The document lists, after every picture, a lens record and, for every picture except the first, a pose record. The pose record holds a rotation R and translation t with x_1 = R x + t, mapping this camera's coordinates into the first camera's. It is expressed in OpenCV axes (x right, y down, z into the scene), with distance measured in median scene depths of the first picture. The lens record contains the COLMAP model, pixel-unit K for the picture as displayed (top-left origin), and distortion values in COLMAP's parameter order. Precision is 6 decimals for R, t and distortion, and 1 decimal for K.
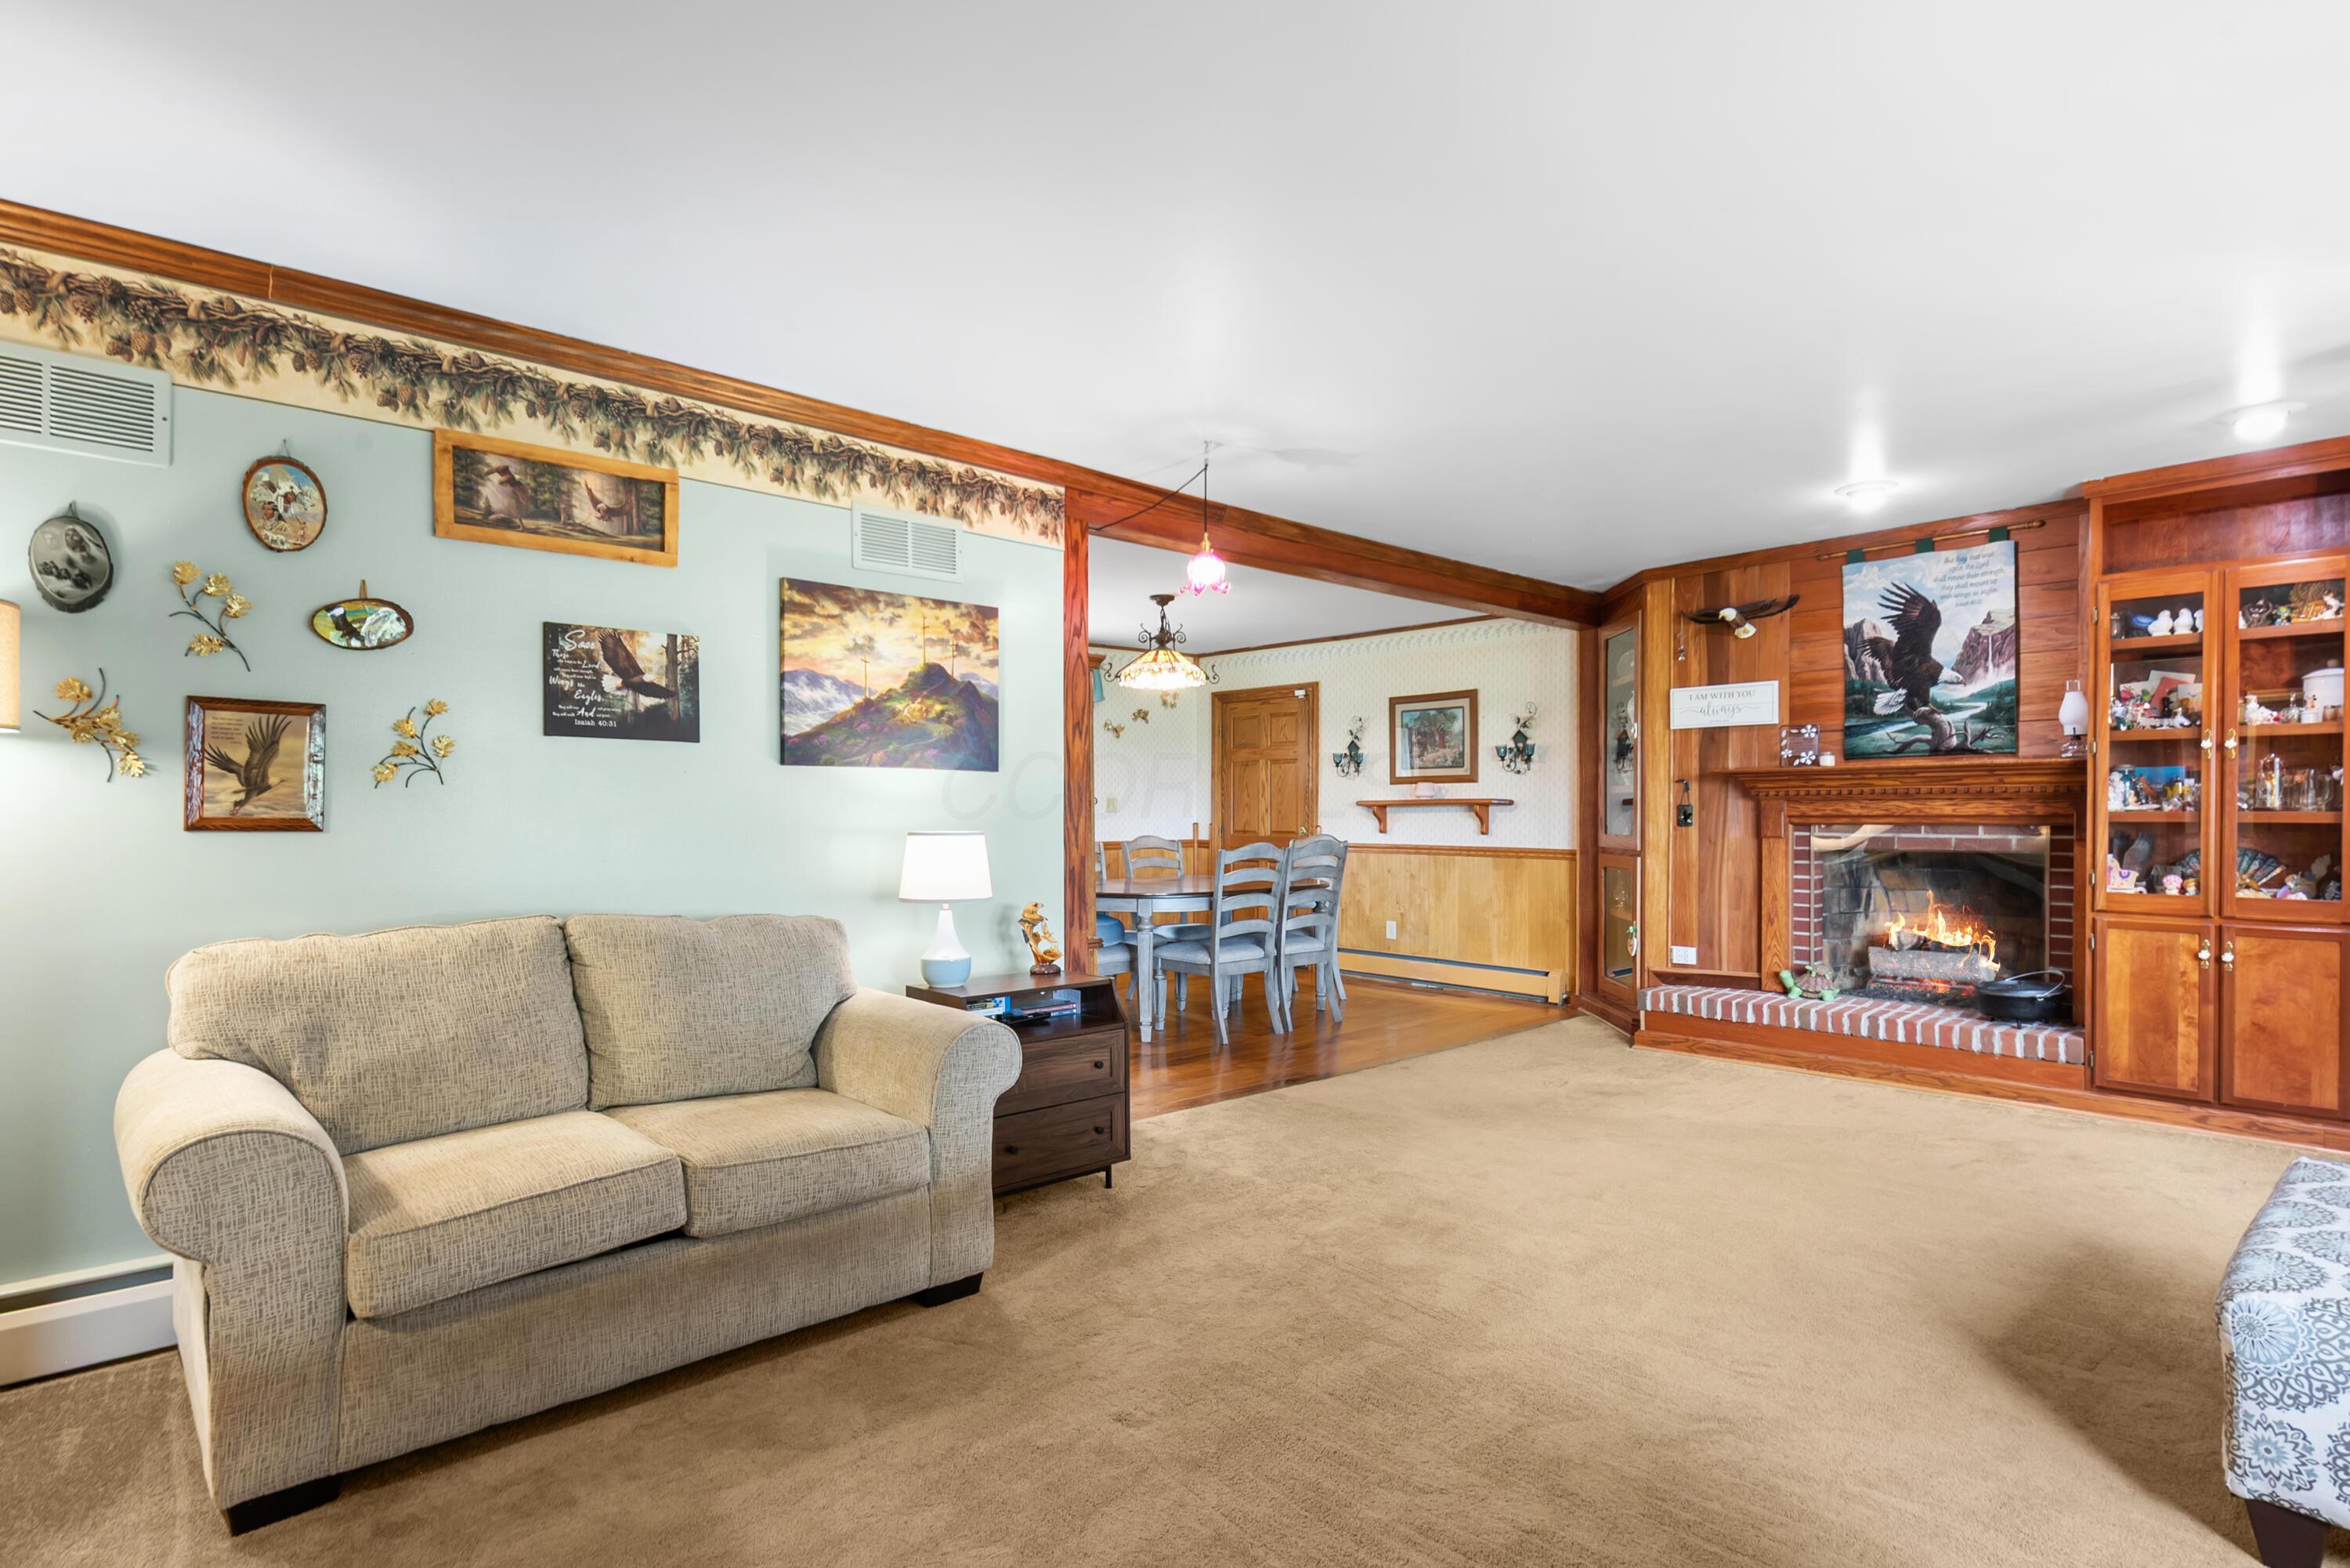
lens RADIAL K [[1133.9, 0, 1188.1], [0, 1133.9, 797.4], [0, 0, 1]] dist [-0.003992, -0.000099]
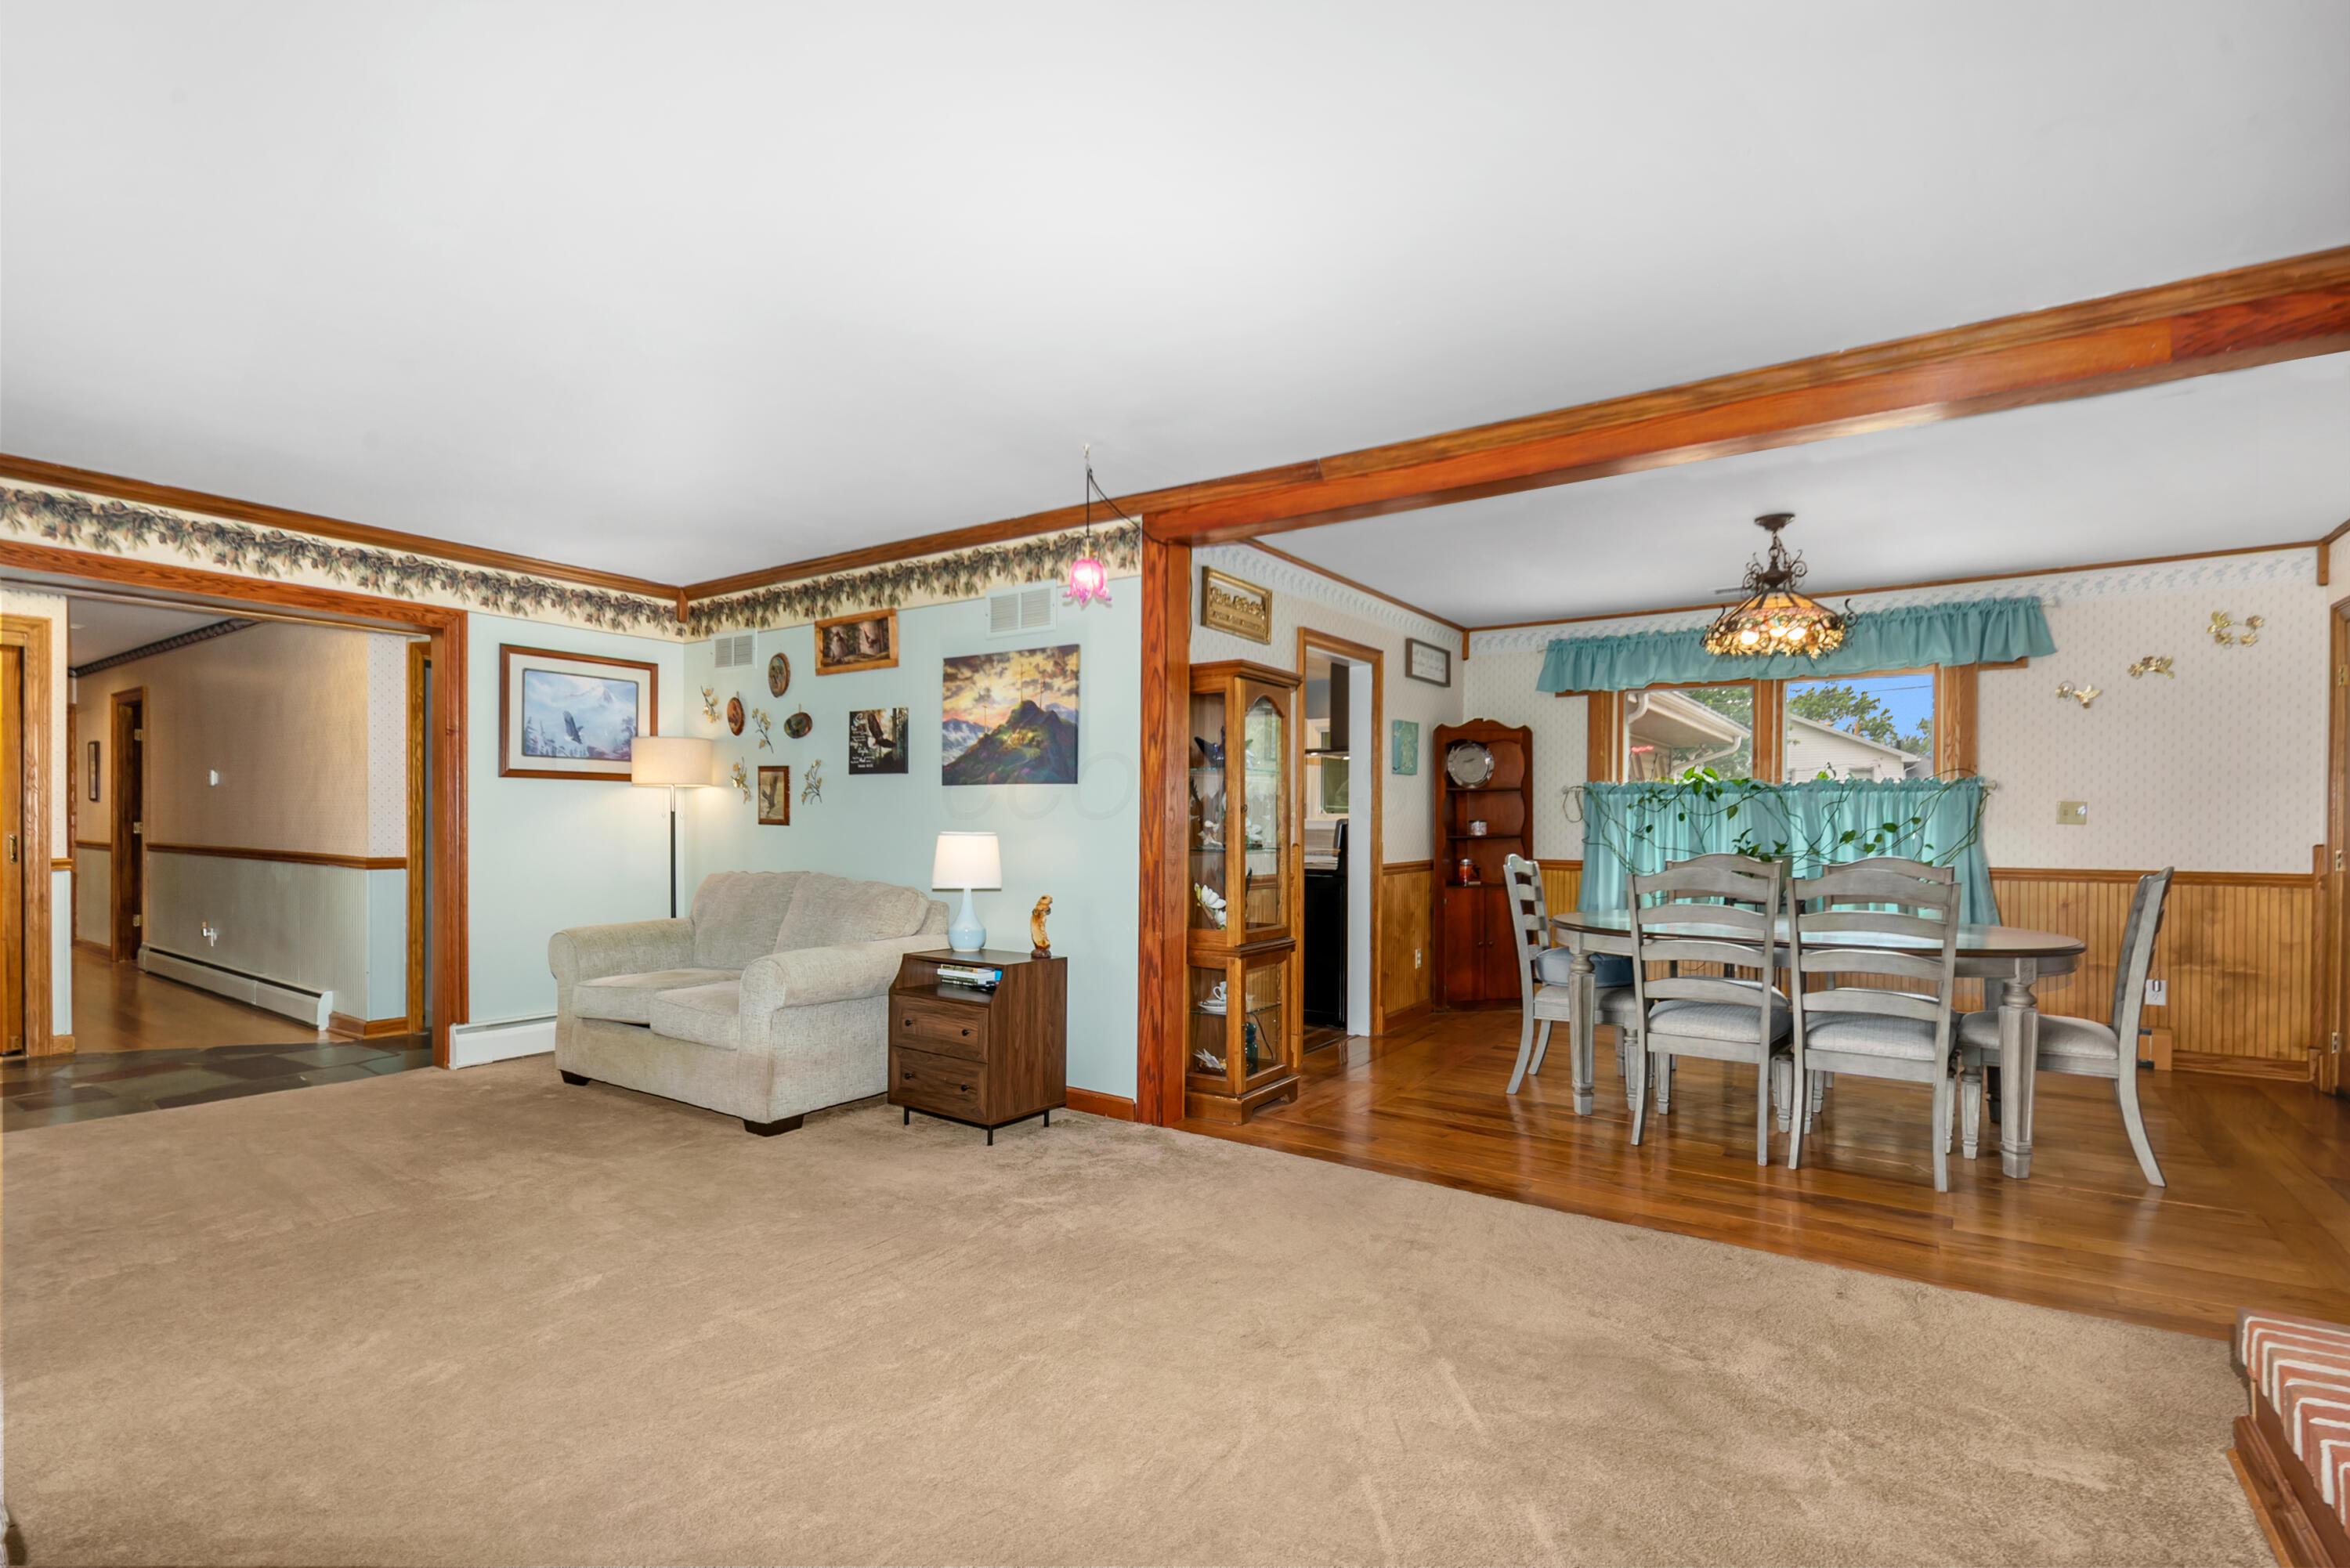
lens RADIAL K [[1108.4, 0, 1181.8], [0, 1108.4, 808.1], [0, 0, 1]] dist [0.015285, 0.000284]
pose [[0.230849, -0.012344, -0.972911, 1.080416], [0.003574, 0.999924, -0.011839, 0.018336], [0.972983, -0.000744, 0.230875, 0.936232]]
